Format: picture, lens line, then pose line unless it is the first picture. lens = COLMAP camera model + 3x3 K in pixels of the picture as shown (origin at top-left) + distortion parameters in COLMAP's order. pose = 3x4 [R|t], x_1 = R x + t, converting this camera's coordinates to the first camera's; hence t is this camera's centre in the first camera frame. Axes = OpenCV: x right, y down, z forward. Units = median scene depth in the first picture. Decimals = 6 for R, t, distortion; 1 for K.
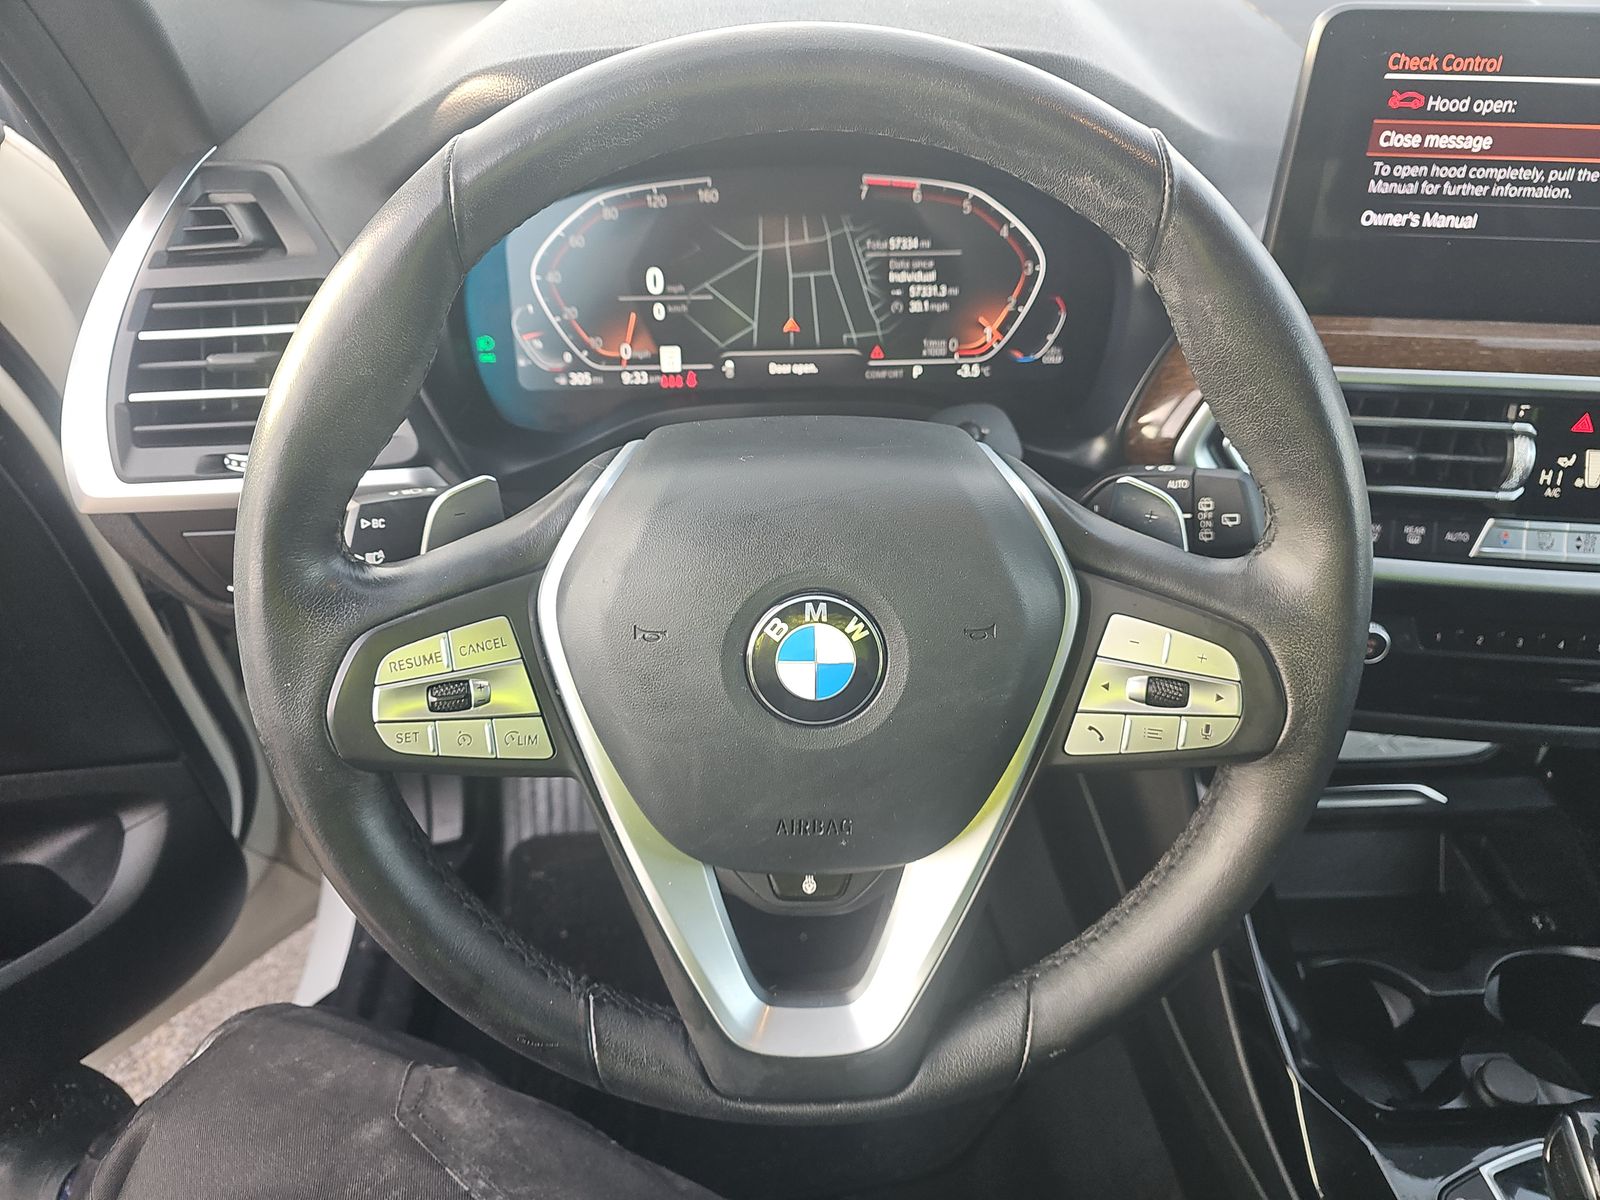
lens RADIAL K [[1177.8, 0, 800.0], [0, 1177.8, 600.0], [0, 0, 1]] dist [0.160974, -0.157391]
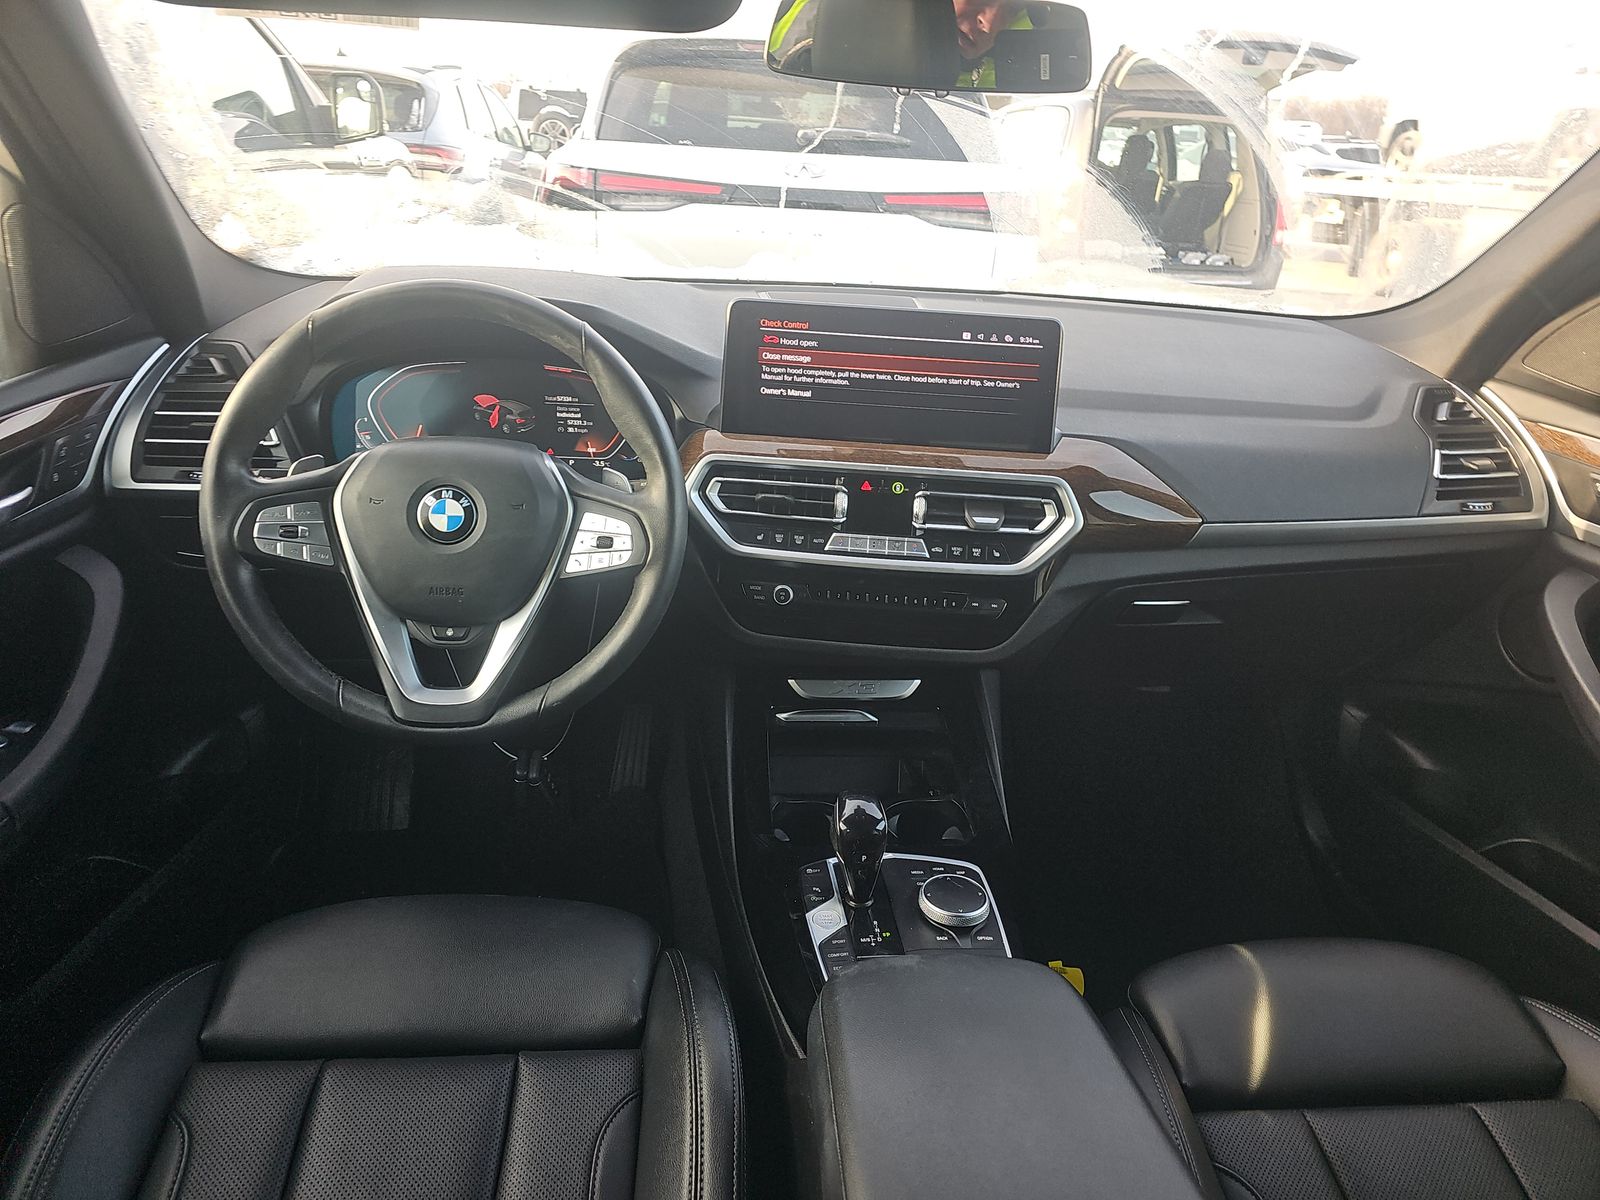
lens RADIAL K [[1177.8, 0, 800.0], [0, 1177.8, 600.0], [0, 0, 1]] dist [0.160974, -0.157391]
pose [[0.997064, 0.025533, 0.072193, 0.377347], [-0.007752, 0.971586, -0.236561, 0.533132], [-0.076182, 0.235307, 0.968931, -0.933551]]
